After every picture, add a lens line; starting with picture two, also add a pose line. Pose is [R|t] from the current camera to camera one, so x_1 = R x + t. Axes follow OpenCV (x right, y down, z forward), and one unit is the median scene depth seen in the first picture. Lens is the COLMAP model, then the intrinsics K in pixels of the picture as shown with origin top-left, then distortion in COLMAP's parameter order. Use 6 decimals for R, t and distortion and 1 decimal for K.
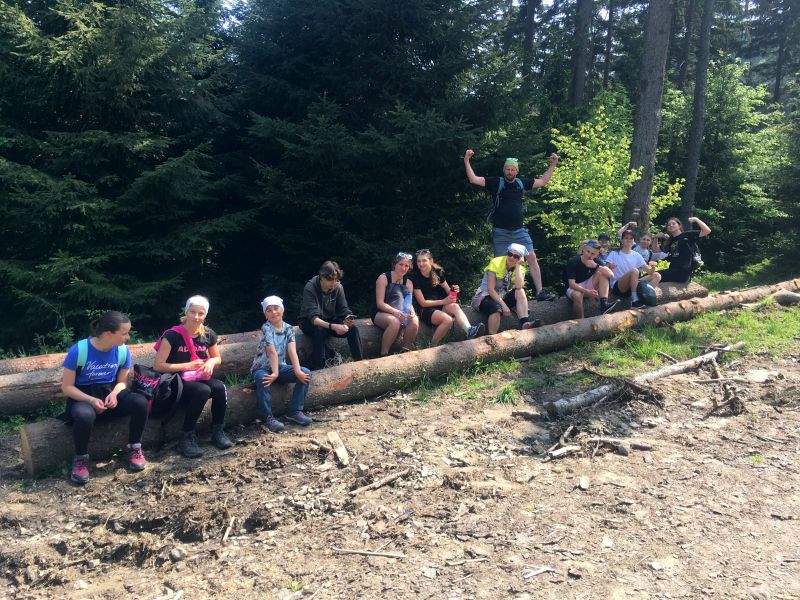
lens RADIAL K [[668.8, 0, 404.0], [0, 668.8, 303.2], [0, 0, 1]] dist [0.070190, -0.085876]
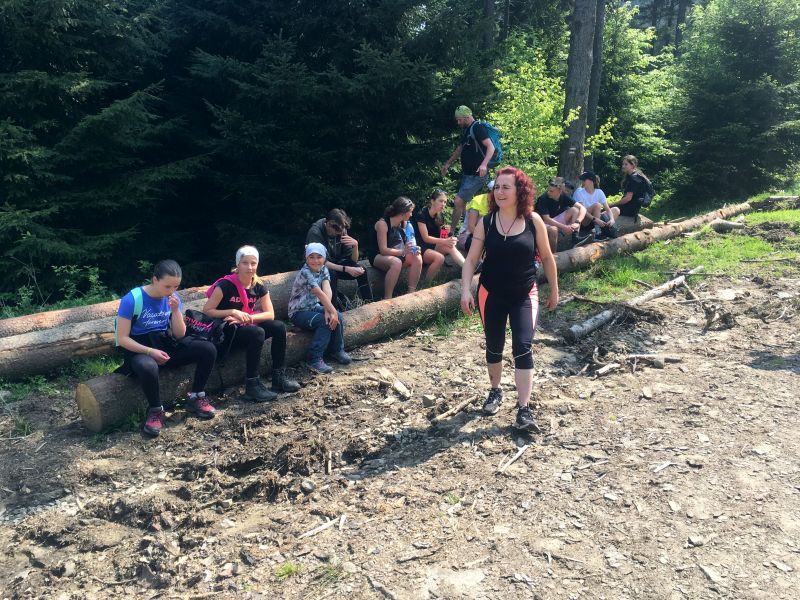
lens RADIAL K [[668.8, 0, 405.6], [0, 668.8, 301.3], [0, 0, 1]] dist [0.070190, -0.085876]
pose [[0.985620, -0.055641, 0.159553, -0.171717], [0.043574, 0.995988, 0.078156, 0.008088], [-0.163262, -0.070080, 0.984091, -0.007000]]
